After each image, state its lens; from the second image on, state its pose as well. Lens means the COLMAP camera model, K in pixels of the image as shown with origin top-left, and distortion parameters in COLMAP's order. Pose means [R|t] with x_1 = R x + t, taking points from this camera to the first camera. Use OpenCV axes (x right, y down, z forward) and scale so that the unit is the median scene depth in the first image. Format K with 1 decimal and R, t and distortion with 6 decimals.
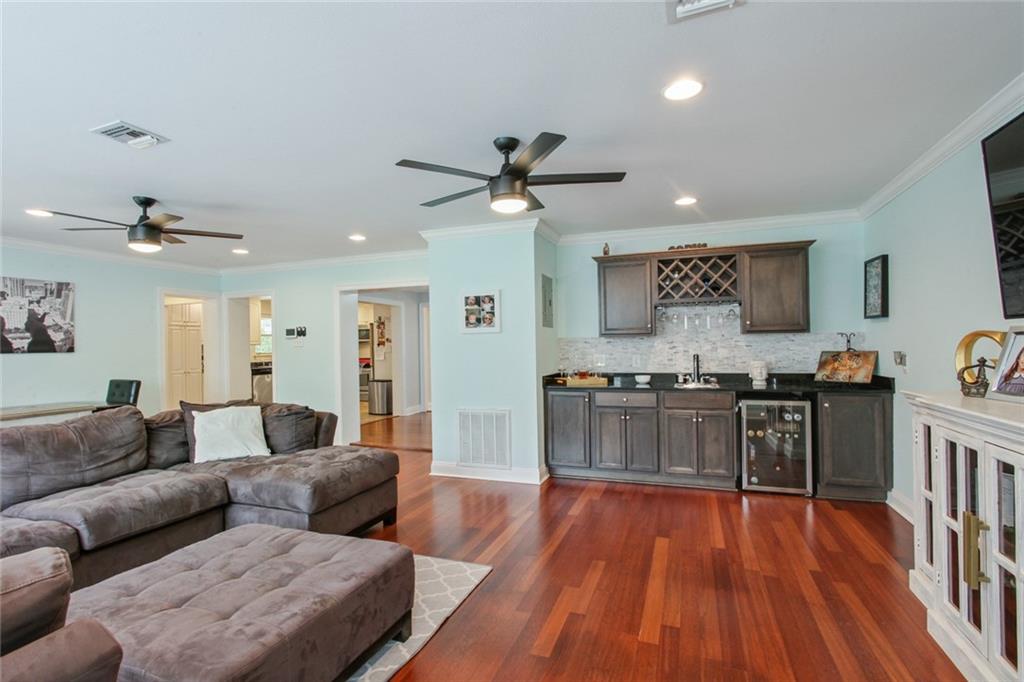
lens RADIAL K [[502.9, 0, 506.1], [0, 502.9, 344.9], [0, 0, 1]] dist [0.003013, 0.000193]
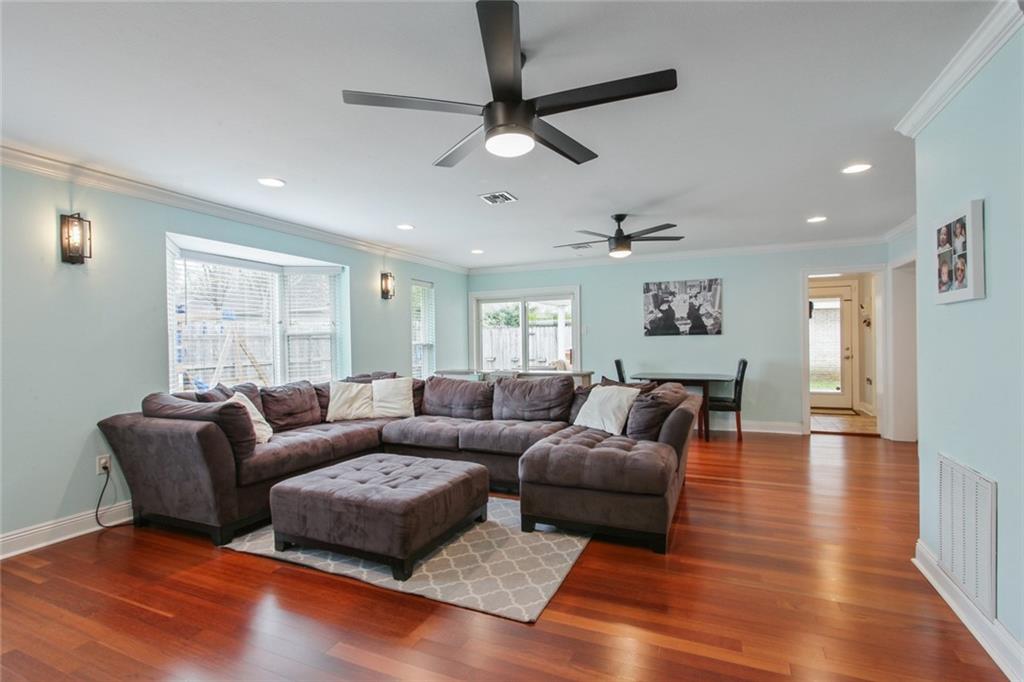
lens RADIAL K [[502.9, 0, 506.1], [0, 502.9, 344.9], [0, 0, 1]] dist [0.003013, 0.000193]
pose [[-0.064515, 0.029531, -0.997480, 0.432236], [0.017176, 0.999447, 0.028479, -0.004240], [0.997769, -0.015296, -0.064987, 0.595874]]
